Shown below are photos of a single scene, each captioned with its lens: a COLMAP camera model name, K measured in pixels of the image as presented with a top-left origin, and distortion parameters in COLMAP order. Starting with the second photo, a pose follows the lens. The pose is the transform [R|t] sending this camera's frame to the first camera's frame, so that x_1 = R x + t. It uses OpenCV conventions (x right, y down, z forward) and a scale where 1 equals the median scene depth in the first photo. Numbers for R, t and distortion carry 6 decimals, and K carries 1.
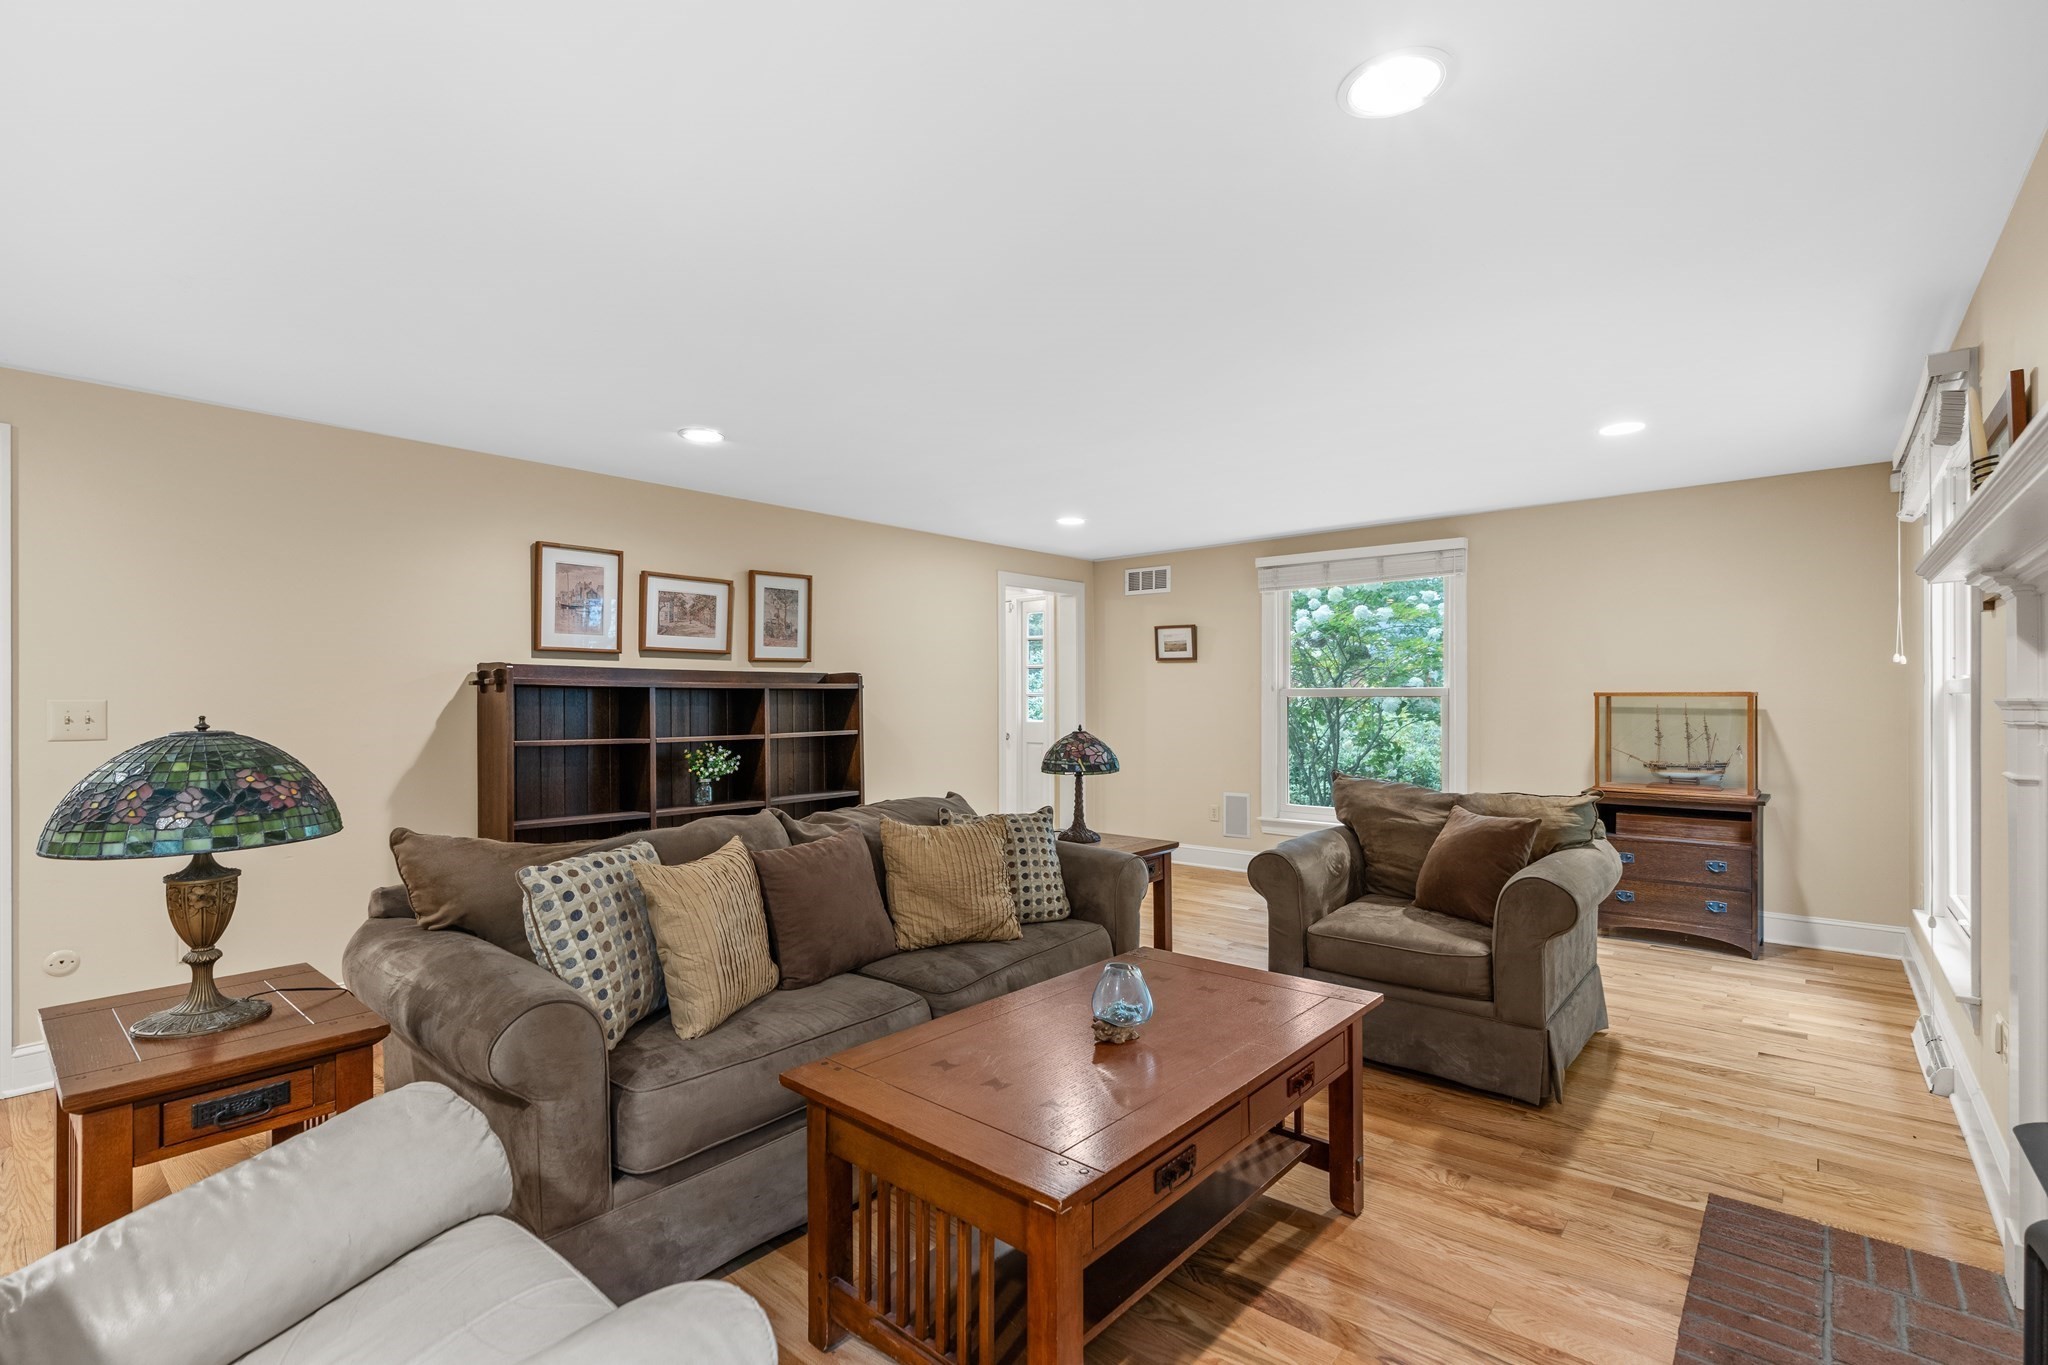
lens RADIAL K [[919.6, 0, 1030.1], [0, 919.6, 695.7], [0, 0, 1]] dist [-0.004729, 0.000774]
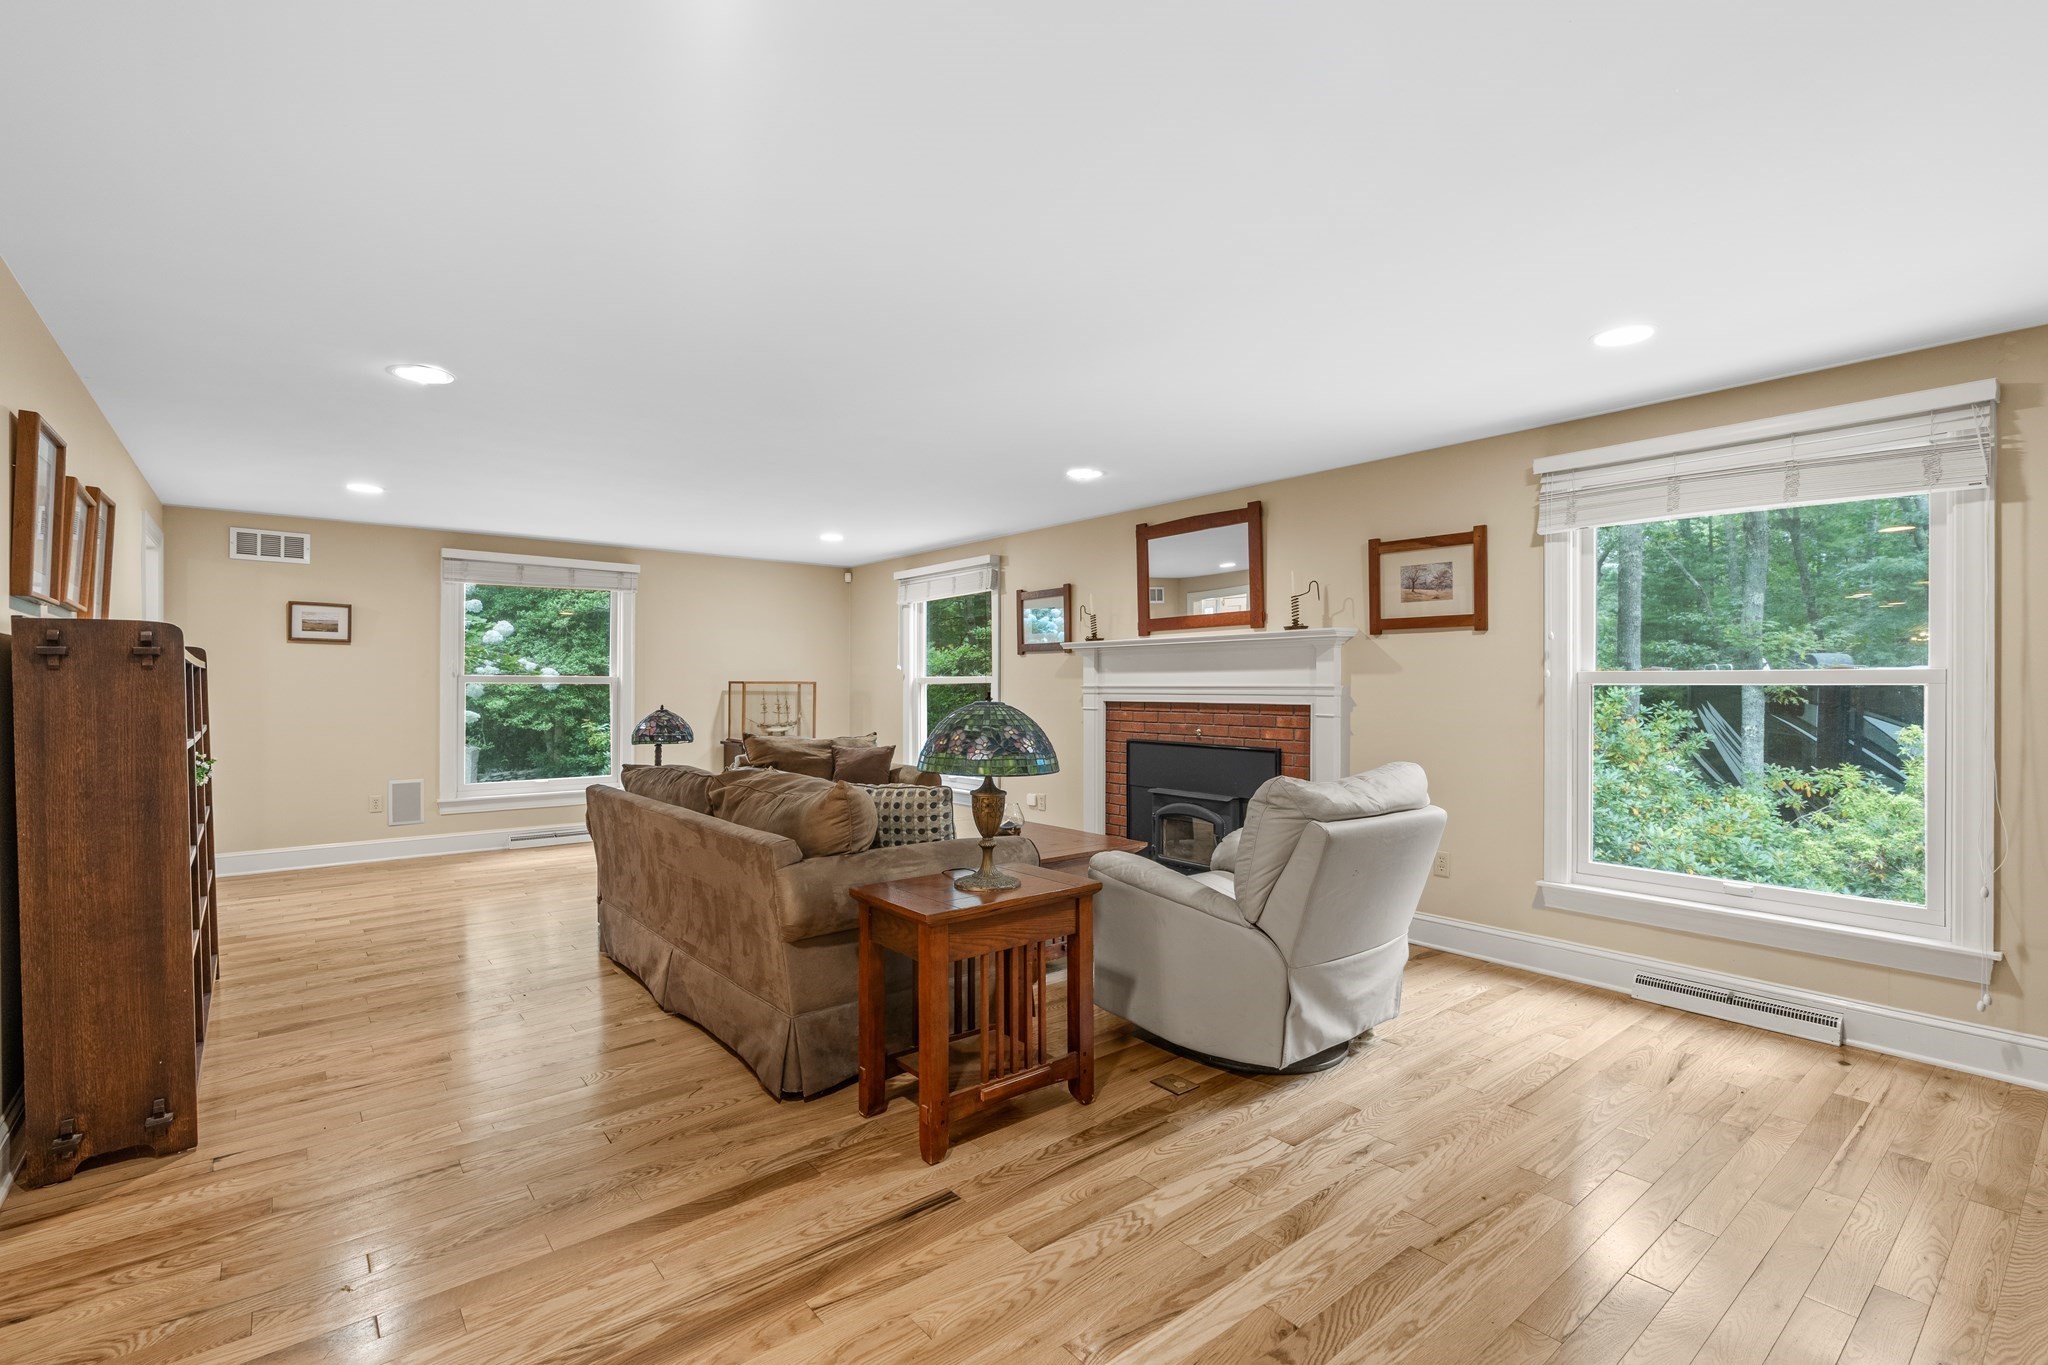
lens RADIAL K [[919.6, 0, 1034.3], [0, 919.6, 685.6], [0, 0, 1]] dist [-0.004729, 0.000774]
pose [[0.178109, 0.001771, 0.984009, -0.733707], [-0.005106, 0.999987, -0.000876, 0.002639], [-0.983998, -0.004869, 0.178115, 0.183347]]
